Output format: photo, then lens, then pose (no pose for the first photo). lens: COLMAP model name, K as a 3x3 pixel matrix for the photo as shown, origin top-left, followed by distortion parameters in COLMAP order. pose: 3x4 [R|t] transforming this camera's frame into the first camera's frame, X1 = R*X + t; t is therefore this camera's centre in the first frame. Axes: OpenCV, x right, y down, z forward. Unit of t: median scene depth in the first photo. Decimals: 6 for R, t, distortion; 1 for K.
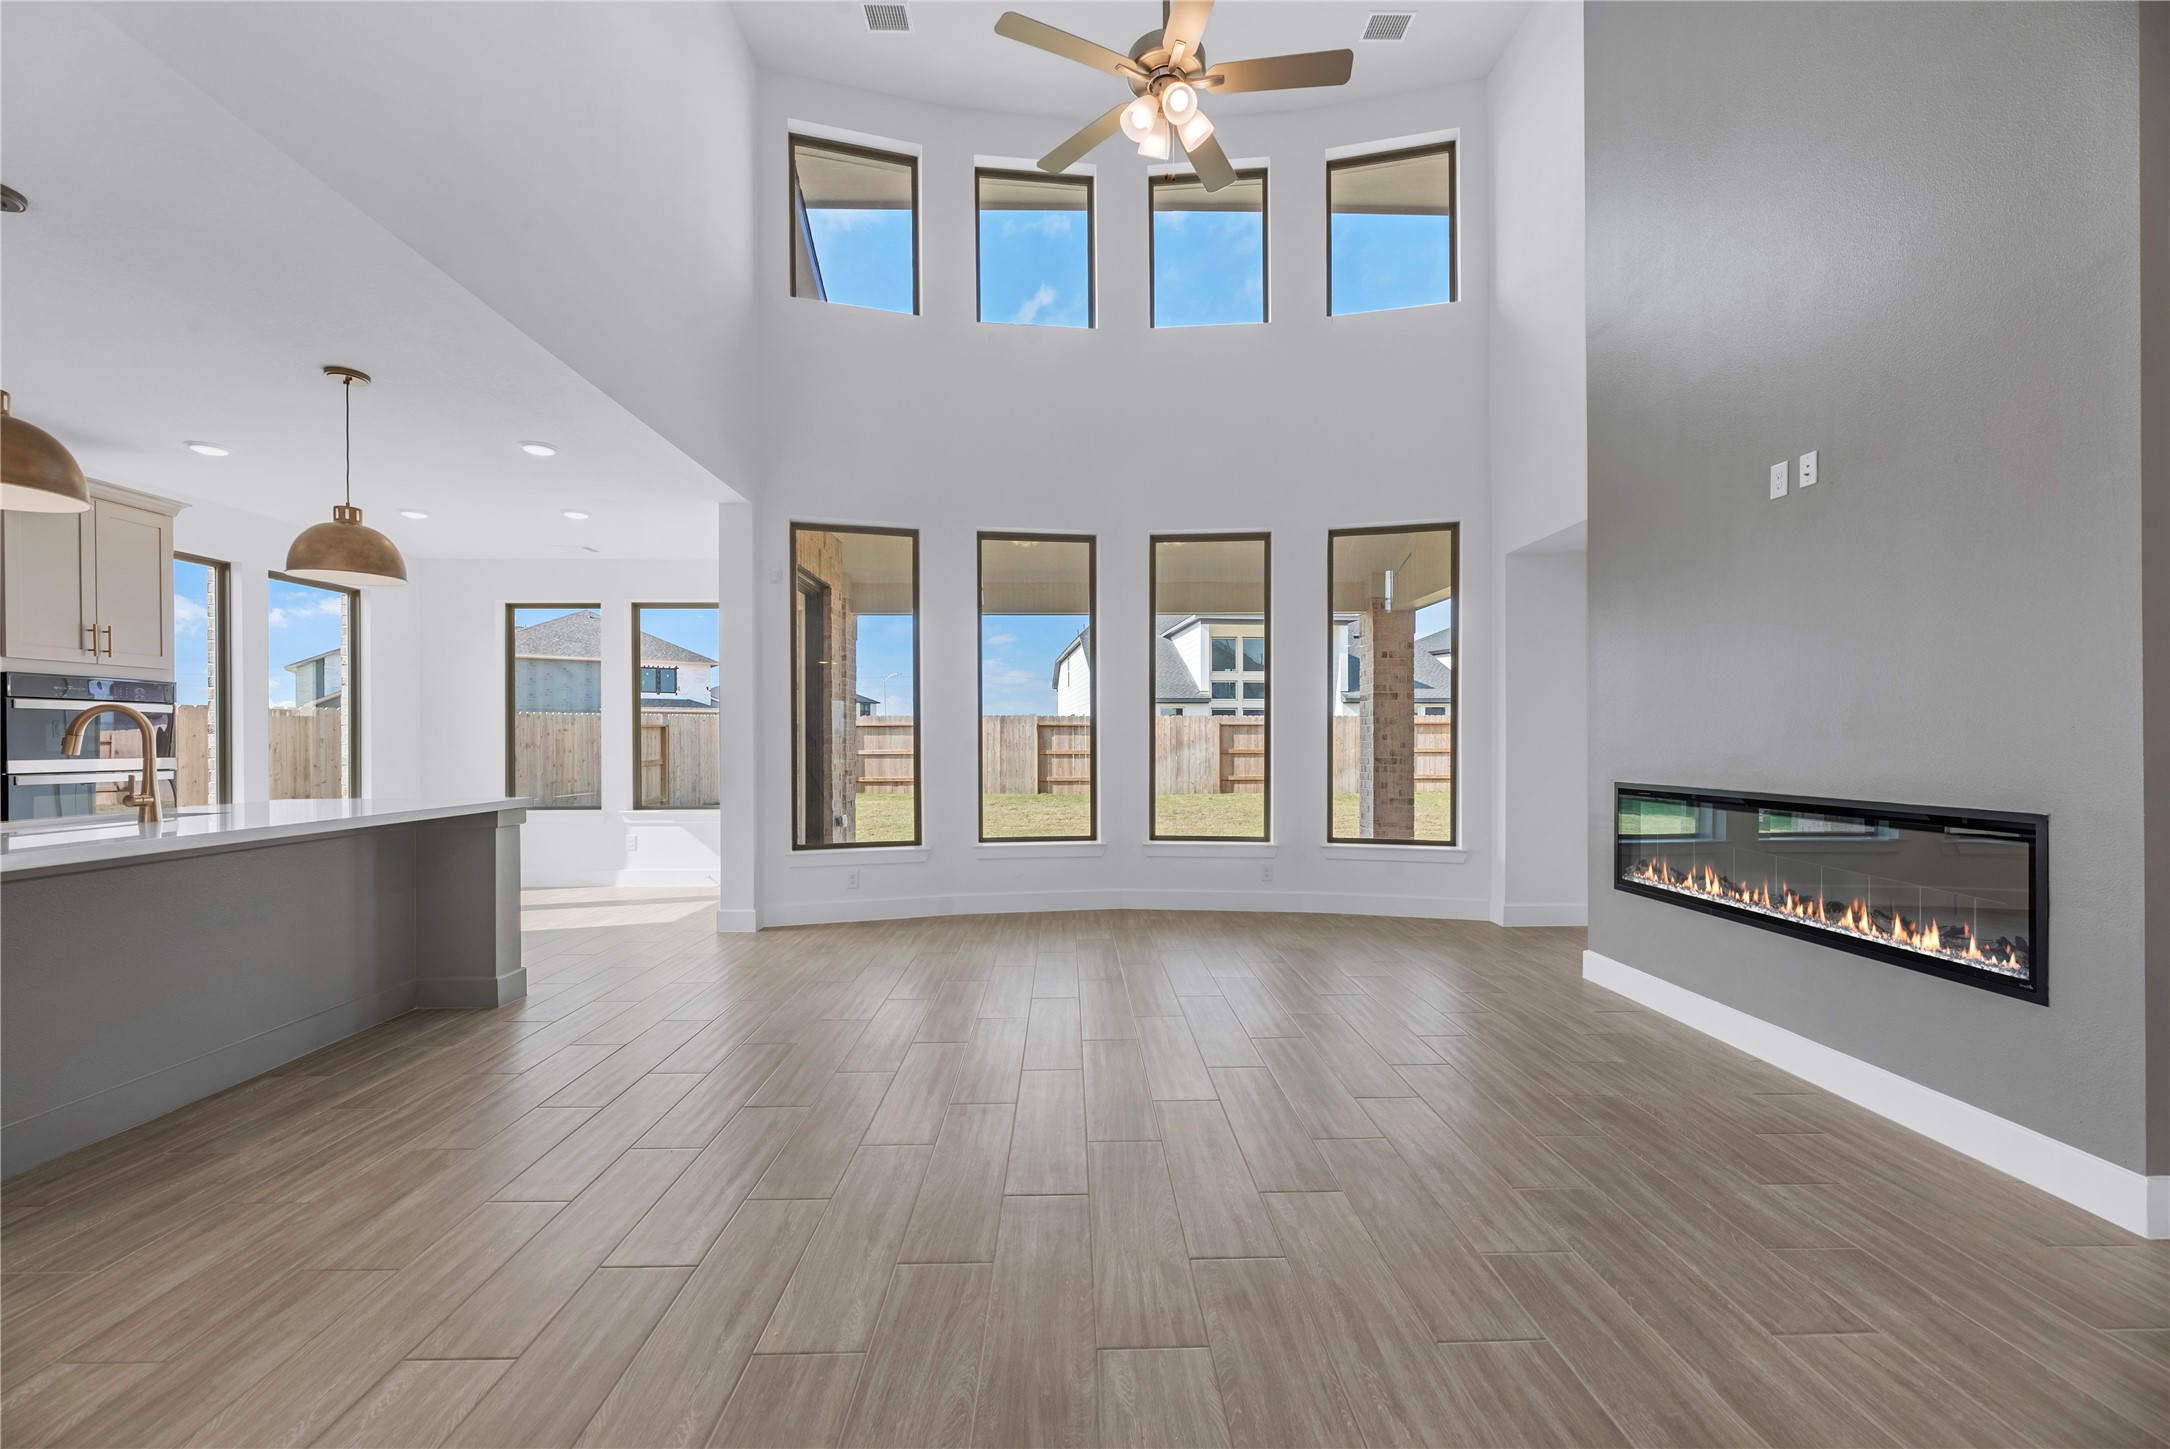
lens RADIAL K [[892.1, 0, 1091.2], [0, 892.1, 742.8], [0, 0, 1]] dist [-0.002678, 0.000143]
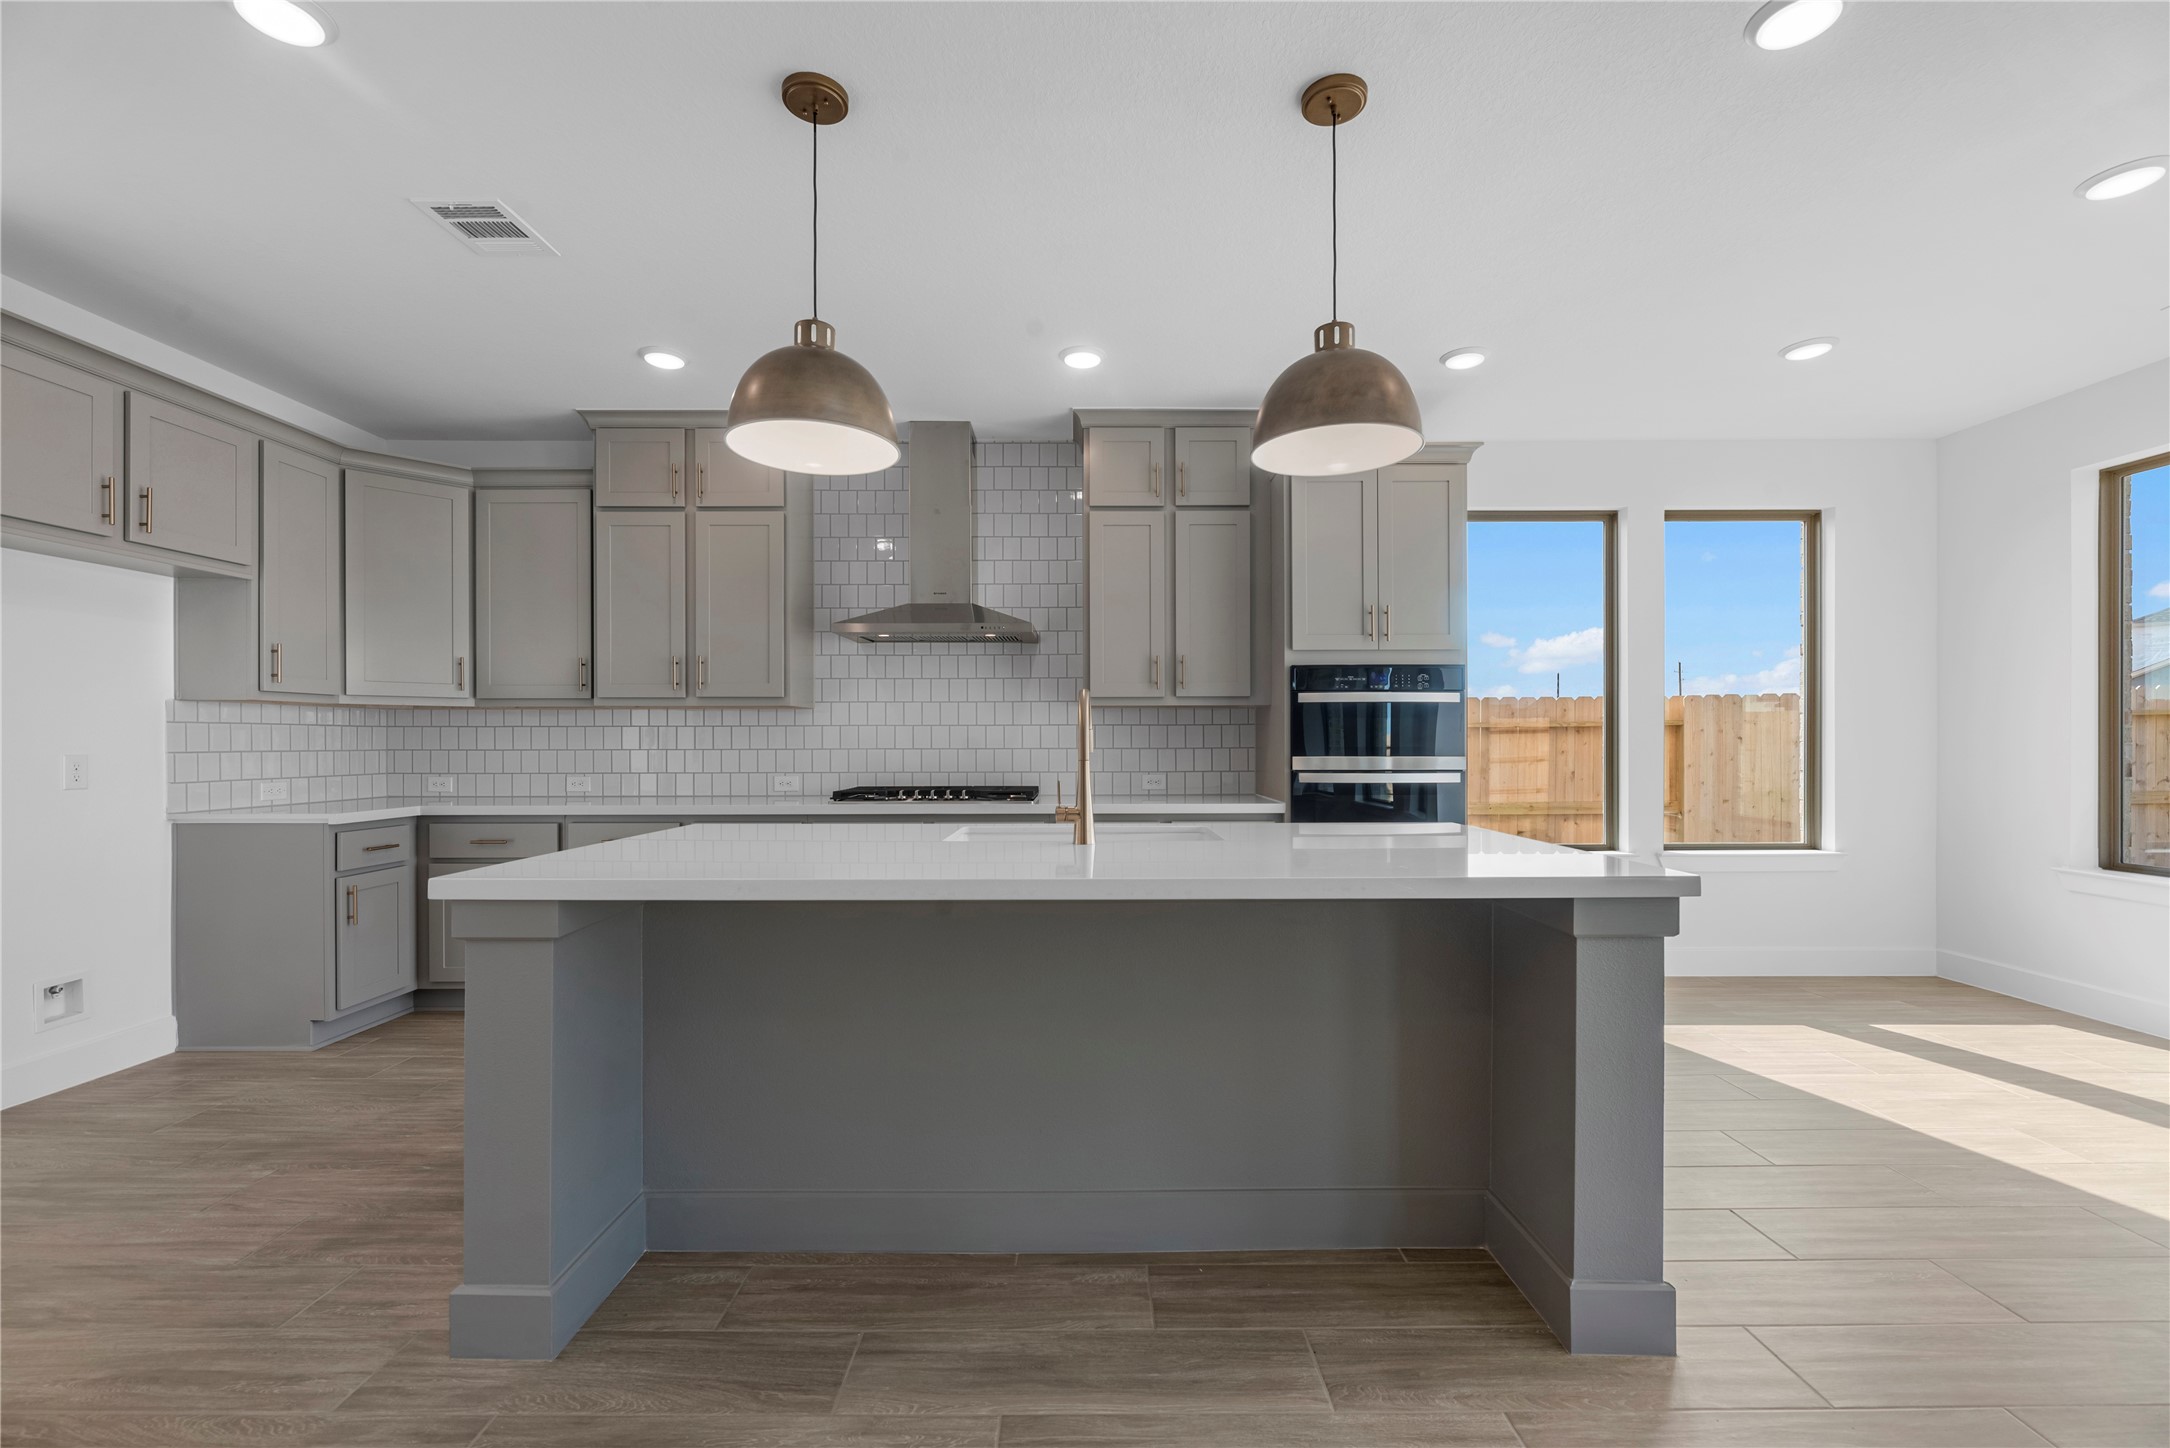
lens RADIAL K [[892.1, 0, 1078.0], [0, 892.1, 744.9], [0, 0, 1]] dist [-0.002678, 0.000143]
pose [[-0.021165, 0.010711, -0.999719, -0.221344], [-0.001061, 0.999942, 0.010736, -0.002610], [0.999775, 0.001287, -0.021152, 0.736047]]
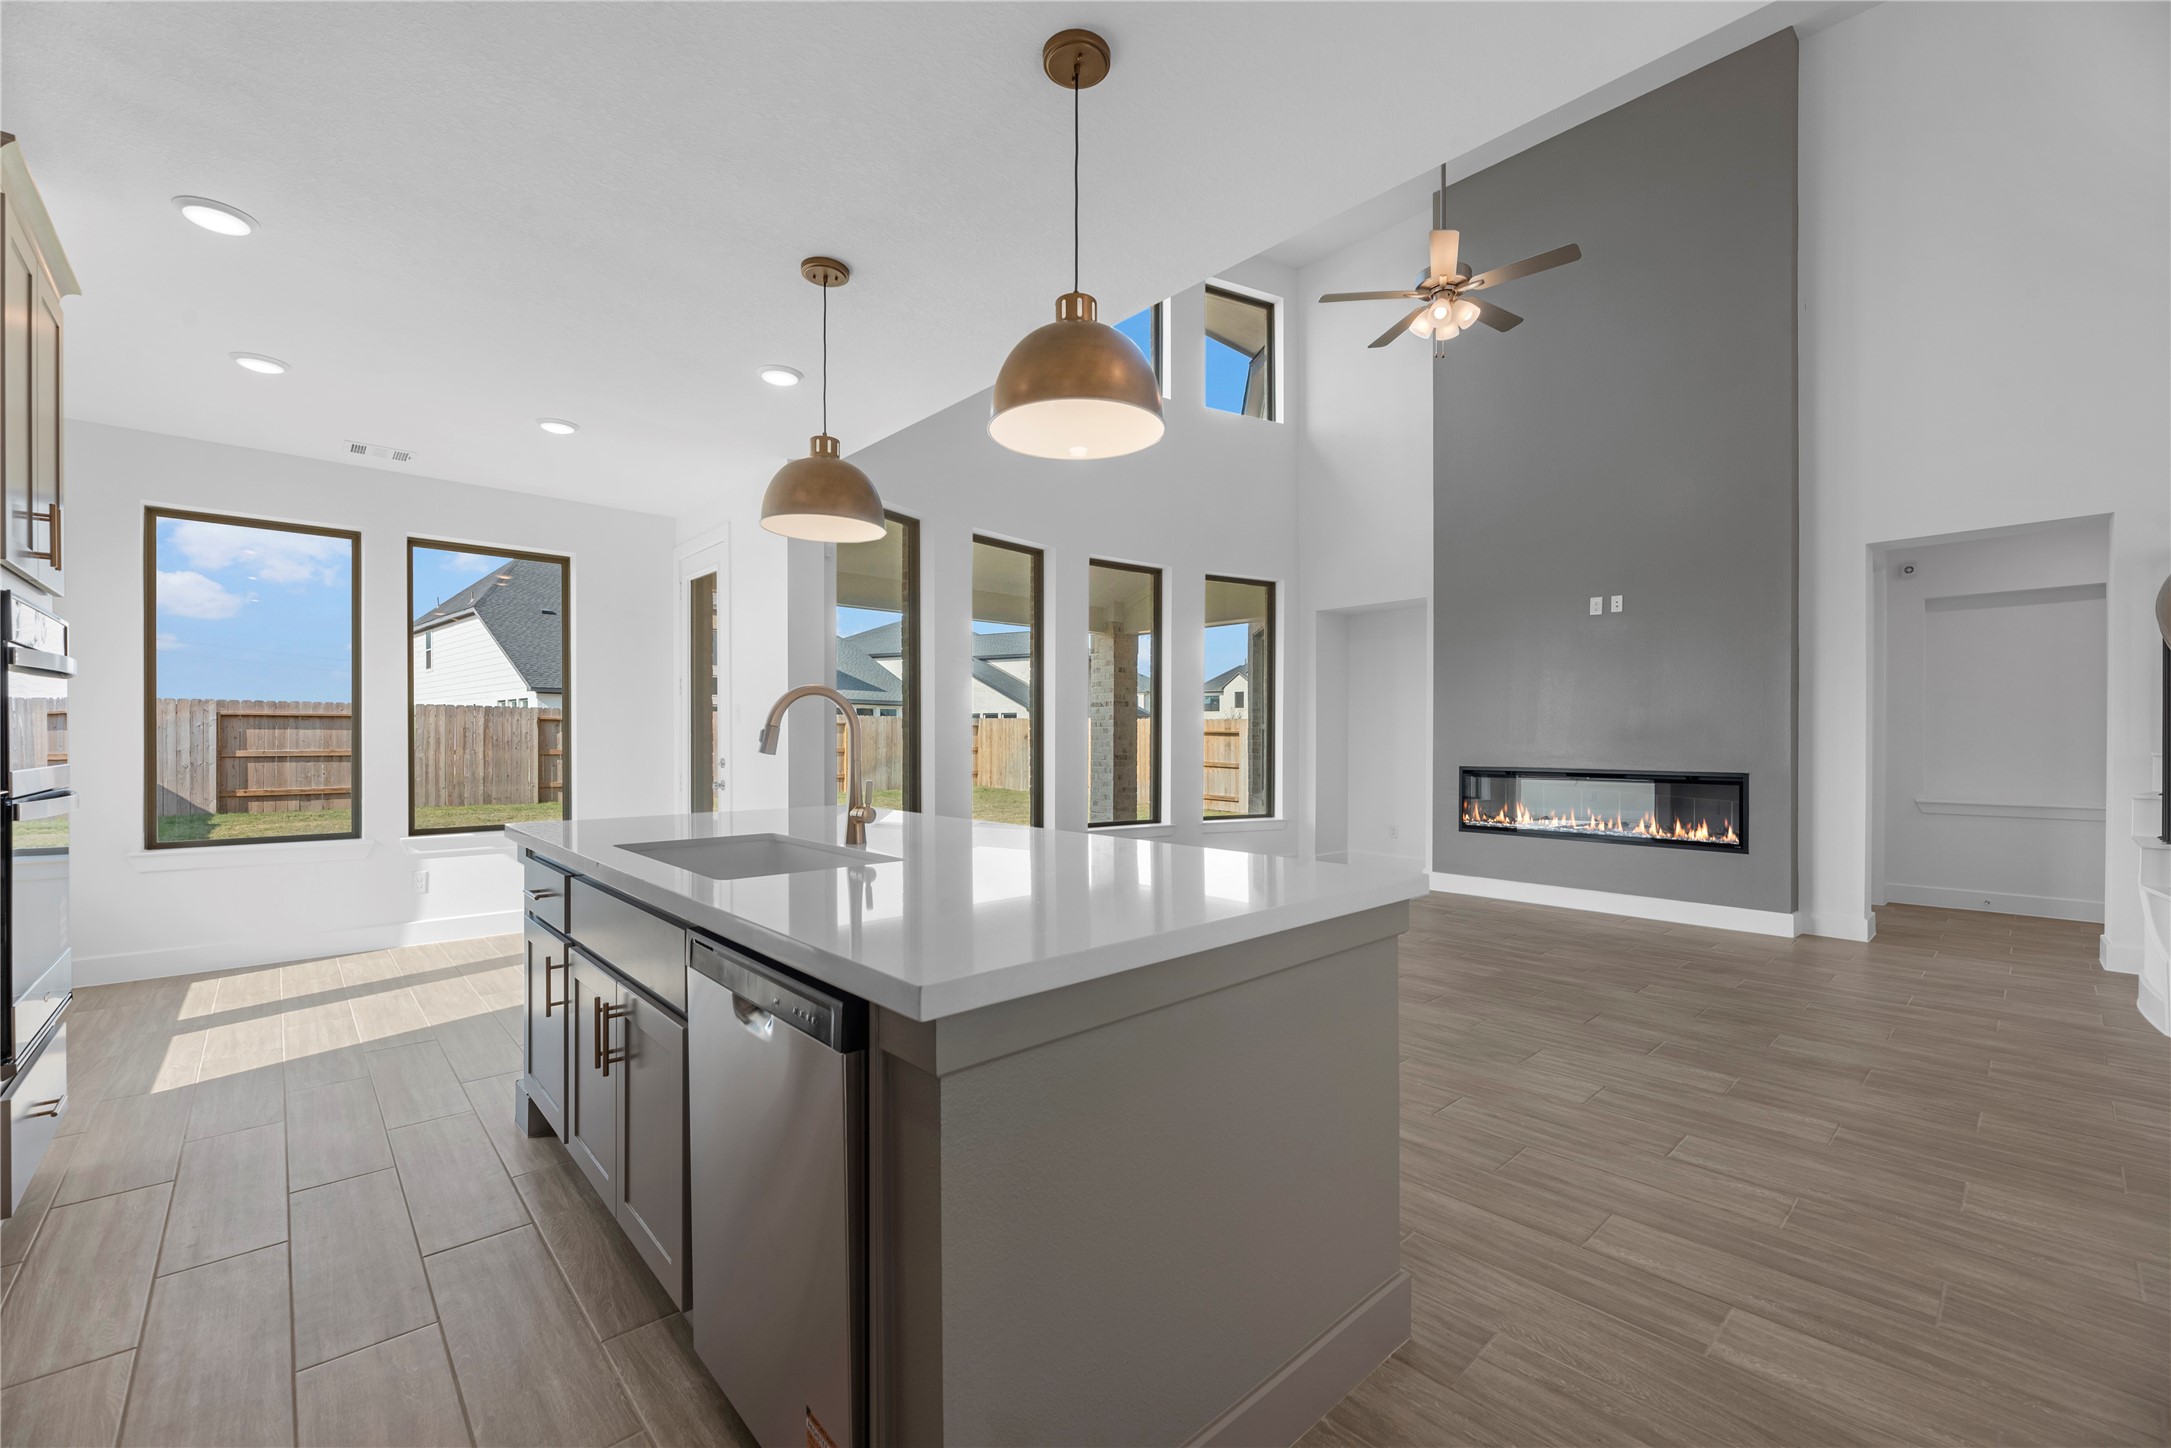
lens RADIAL K [[892.5, 0, 1106.8], [0, 892.5, 738.3], [0, 0, 1]] dist [-0.002678, 0.000143]
pose [[0.744707, 0.005181, 0.667371, -1.019877], [-0.002746, 0.999985, -0.004700, 0.002108], [-0.667385, 0.001667, 0.744711, 0.213253]]
